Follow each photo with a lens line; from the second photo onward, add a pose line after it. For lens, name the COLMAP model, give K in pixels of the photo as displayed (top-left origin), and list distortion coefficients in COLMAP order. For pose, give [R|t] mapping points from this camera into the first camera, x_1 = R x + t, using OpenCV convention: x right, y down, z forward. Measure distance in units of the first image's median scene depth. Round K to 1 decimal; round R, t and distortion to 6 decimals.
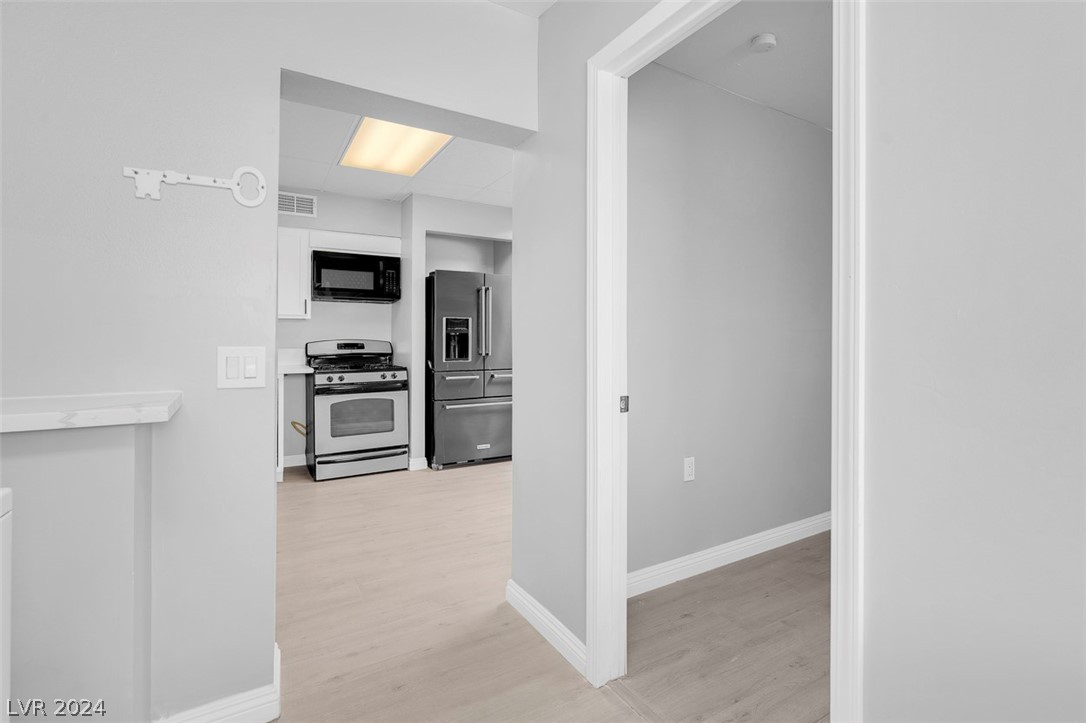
lens RADIAL K [[498.8, 0, 525.3], [0, 498.8, 334.7], [0, 0, 1]] dist [-0.000391, -0.000892]
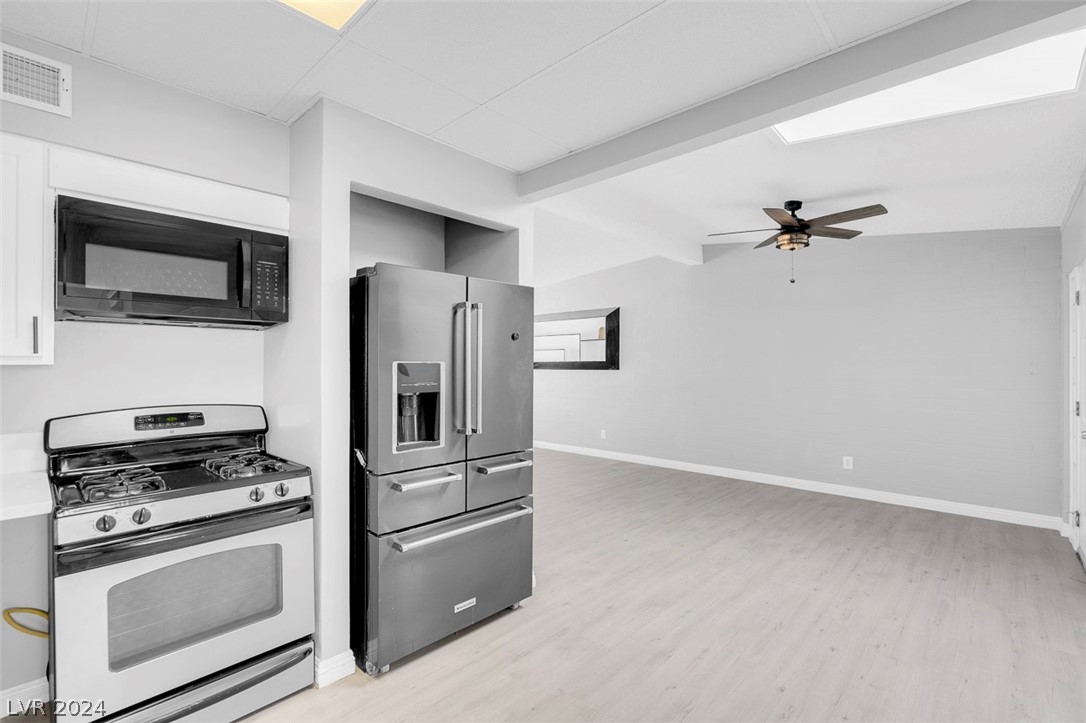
lens RADIAL K [[498.8, 0, 543.5], [0, 498.8, 365.8], [0, 0, 1]] dist [-0.000391, -0.000892]
pose [[0.955607, -0.000531, 0.294644, -0.163174], [-0.001266, 0.999982, 0.005909, -0.033030], [-0.294642, -0.006020, 0.955589, 0.479922]]
